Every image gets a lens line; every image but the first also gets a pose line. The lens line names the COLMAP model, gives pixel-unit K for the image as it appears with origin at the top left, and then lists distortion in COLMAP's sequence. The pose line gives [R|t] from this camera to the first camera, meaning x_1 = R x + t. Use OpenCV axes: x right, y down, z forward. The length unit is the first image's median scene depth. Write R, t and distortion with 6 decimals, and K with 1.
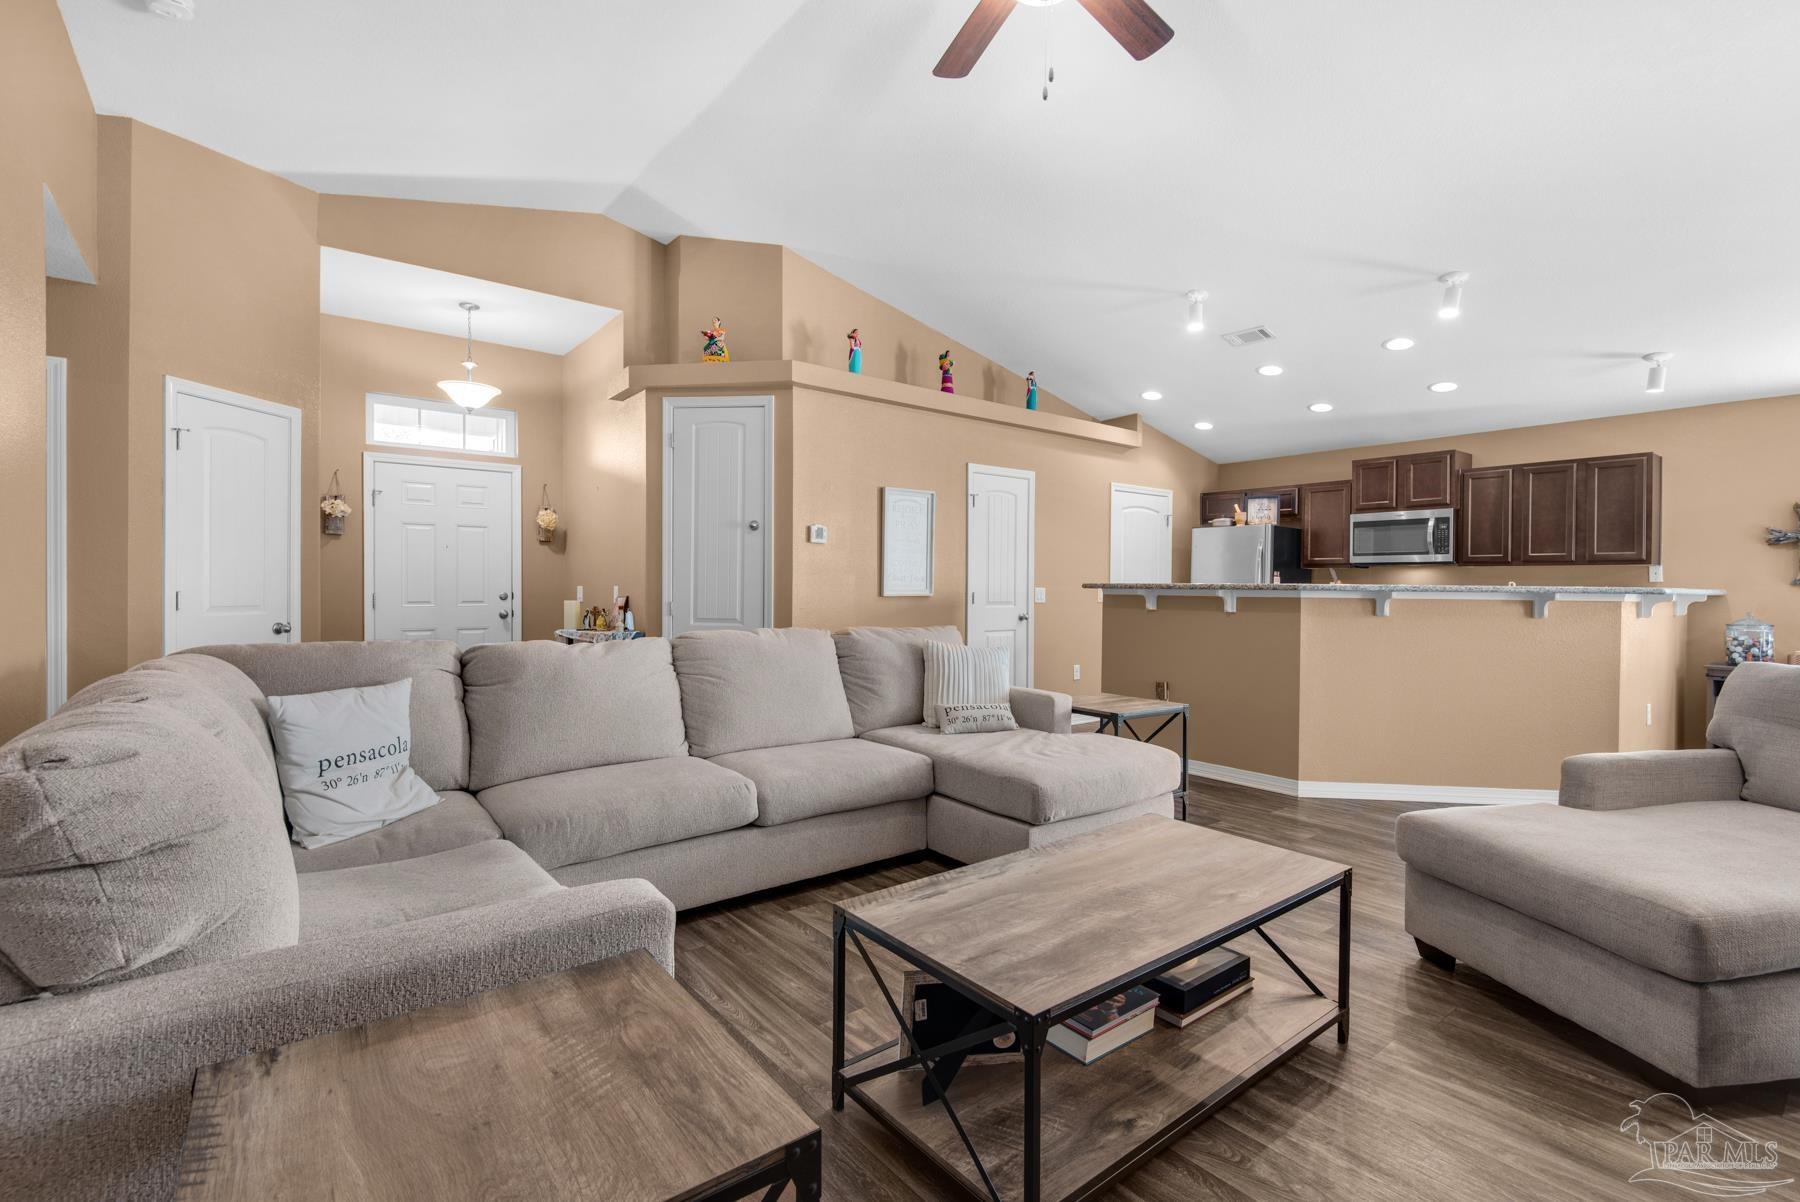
lens RADIAL K [[808.0, 0, 903.8], [0, 808.0, 592.9], [0, 0, 1]] dist [0.027523, -0.021828]
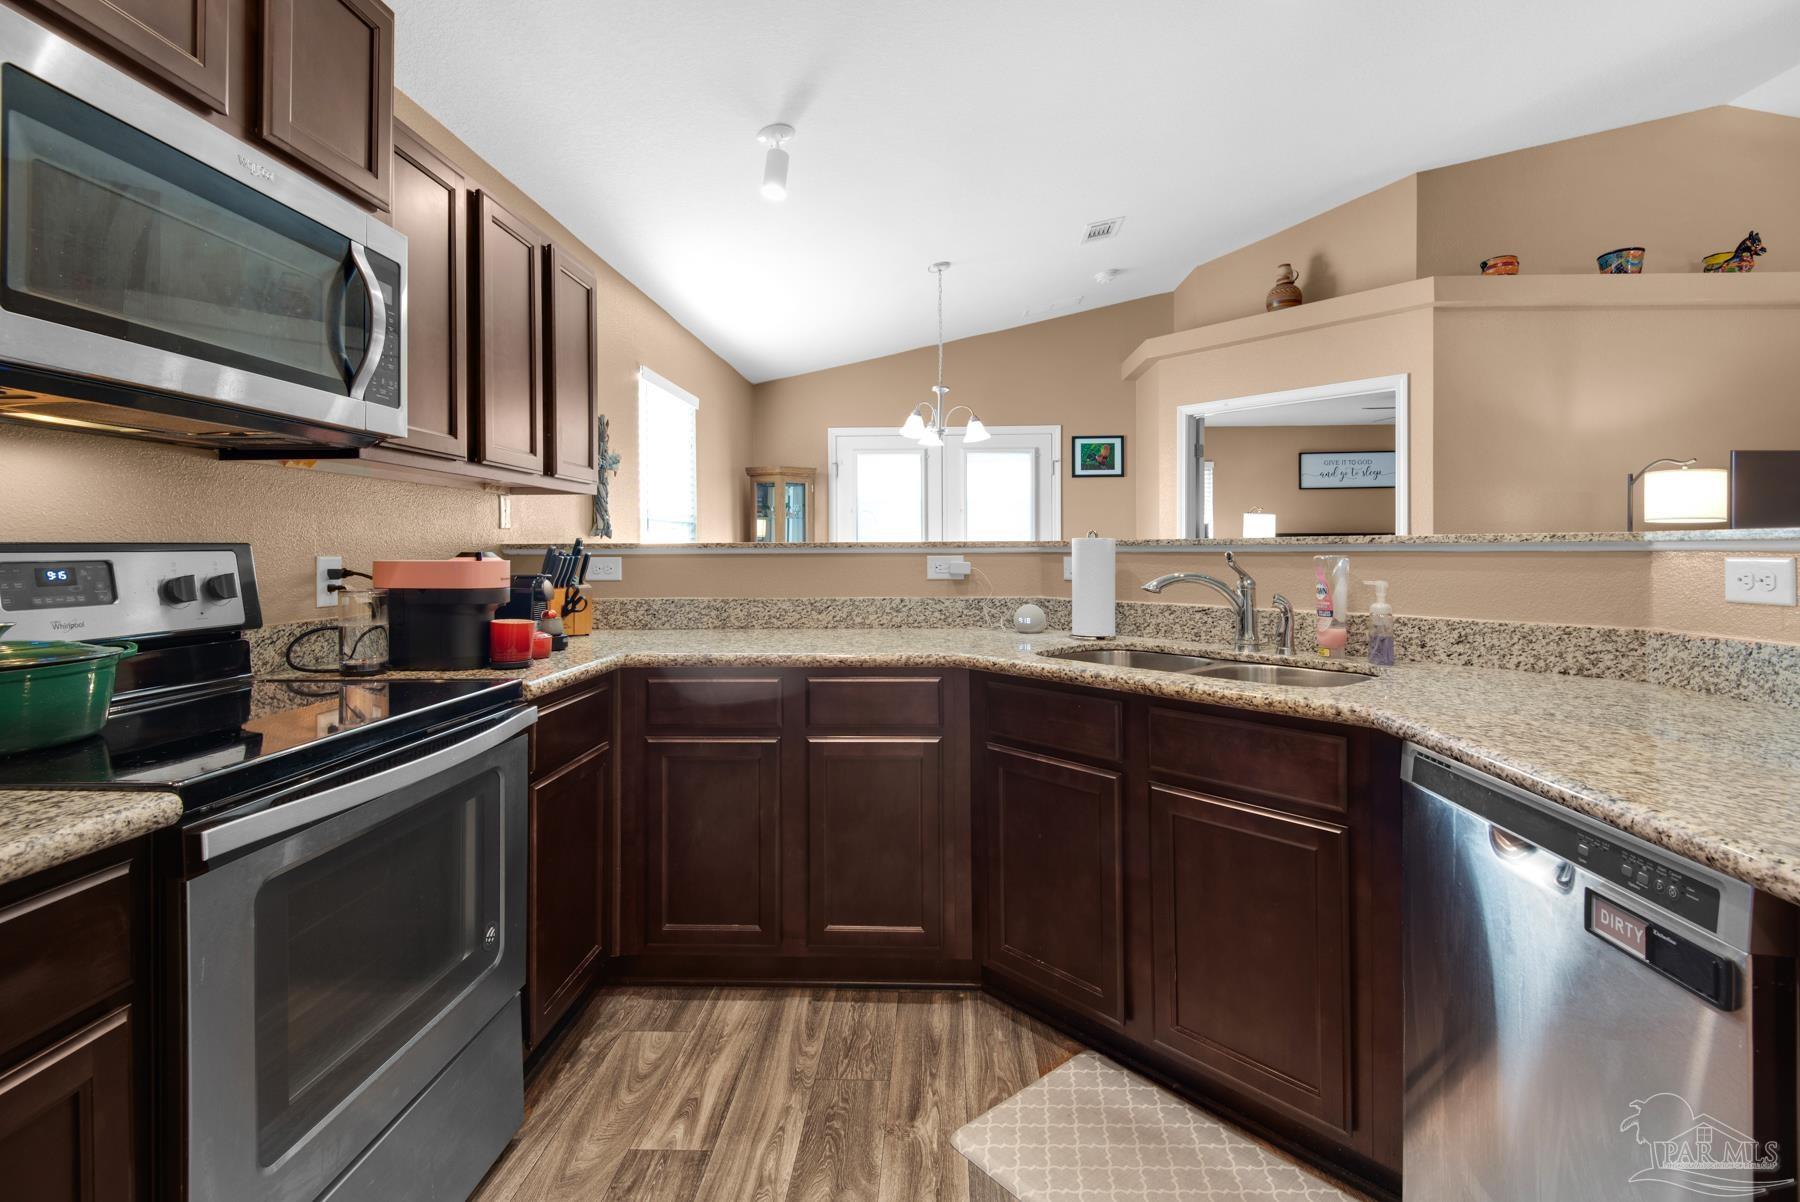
lens RADIAL K [[828.5, 0, 910.9], [0, 828.5, 555.6], [0, 0, 1]] dist [0.013805, -0.011657]
pose [[-0.755581, -0.012757, 0.654931, 0.373674], [0.001537, 0.999773, 0.021247, -0.006594], [-0.655054, 0.017061, -0.755390, 1.092604]]
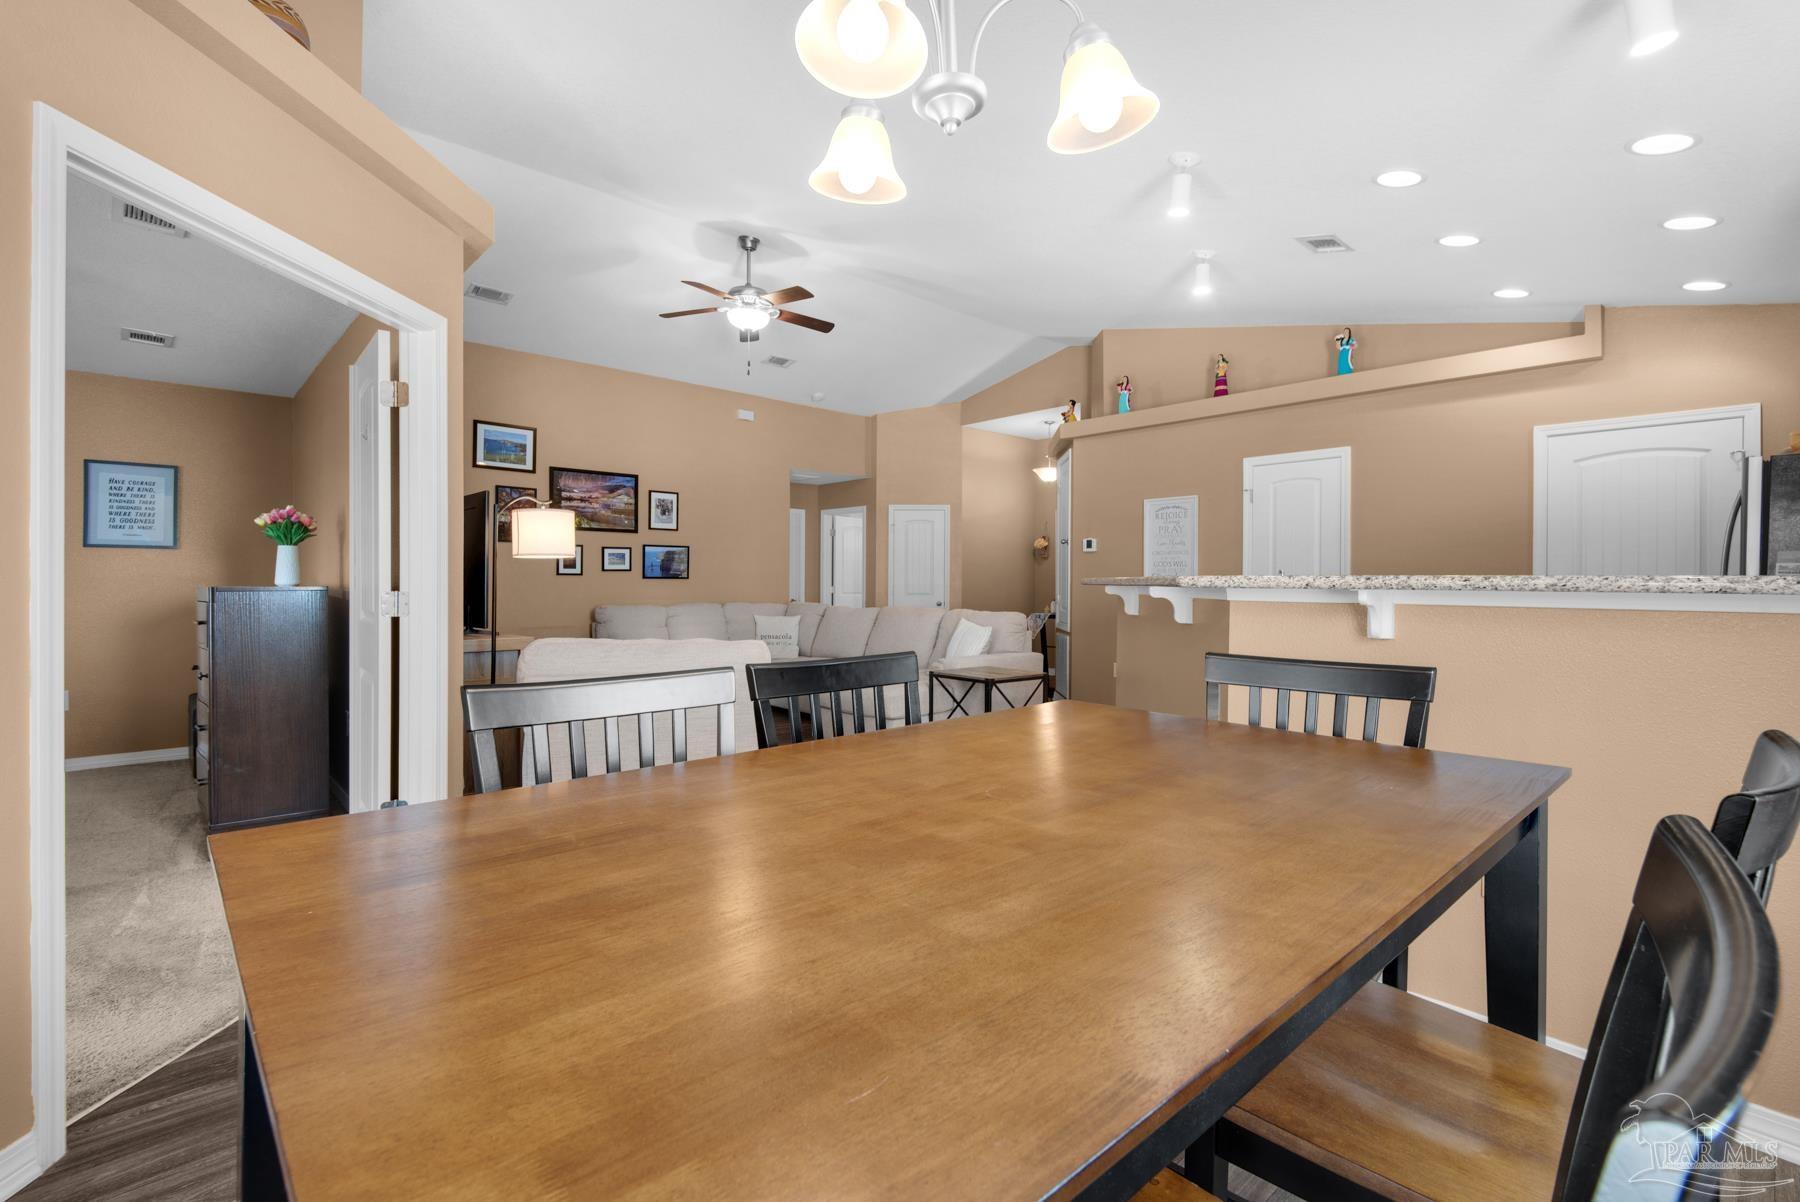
lens RADIAL K [[803.7, 0, 908.4], [0, 803.7, 582.7], [0, 0, 1]] dist [0.026115, -0.021821]
pose [[0.078796, -0.005472, -0.996876, 0.985479], [-0.012688, 0.999898, -0.006491, 0.001204], [0.996810, 0.013160, 0.078719, 0.500171]]
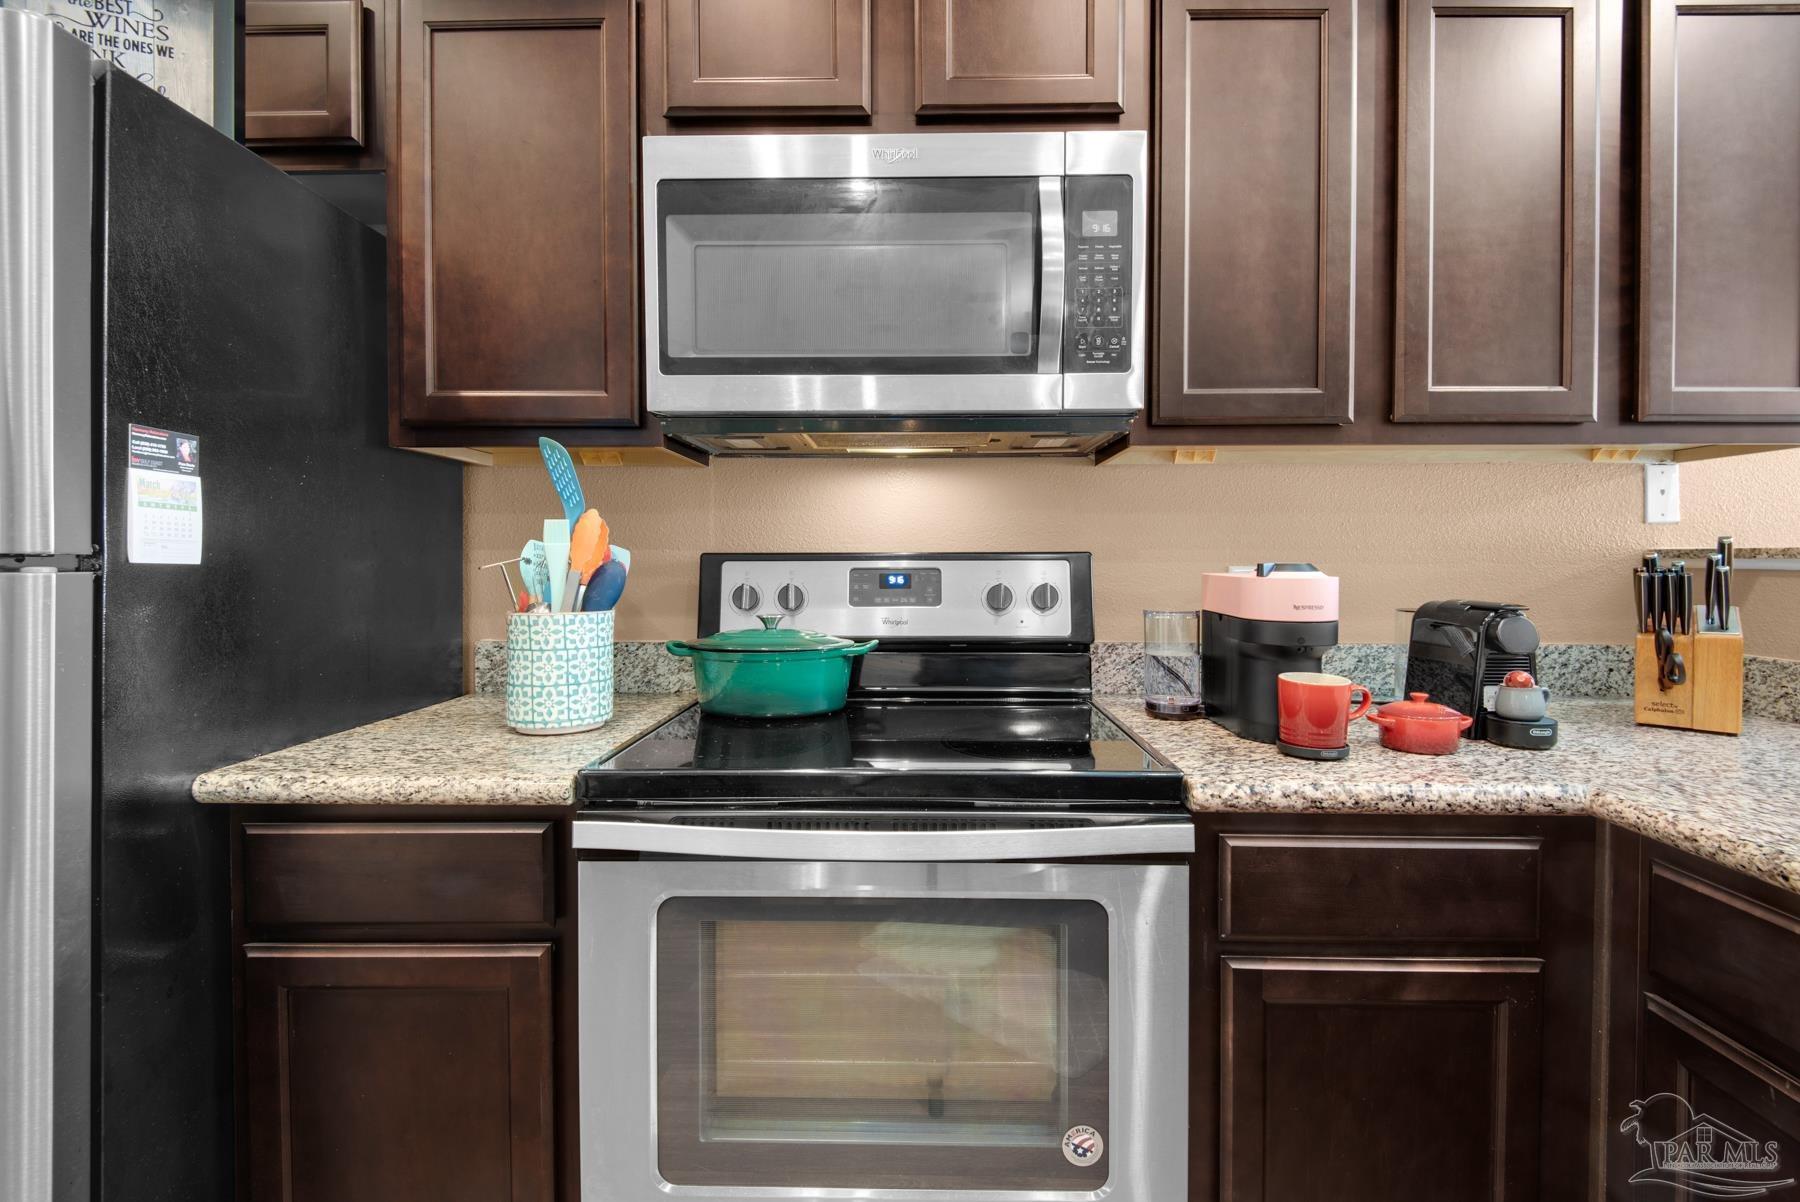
lens RADIAL K [[824.0, 0, 909.6], [0, 824.0, 575.9], [0, 0, 1]] dist [0.033257, -0.024037]
pose [[0.636912, -0.028049, 0.770426, 0.483784], [0.013052, 0.999587, 0.025603, -0.004982], [-0.770826, -0.006251, 0.637015, 0.914196]]
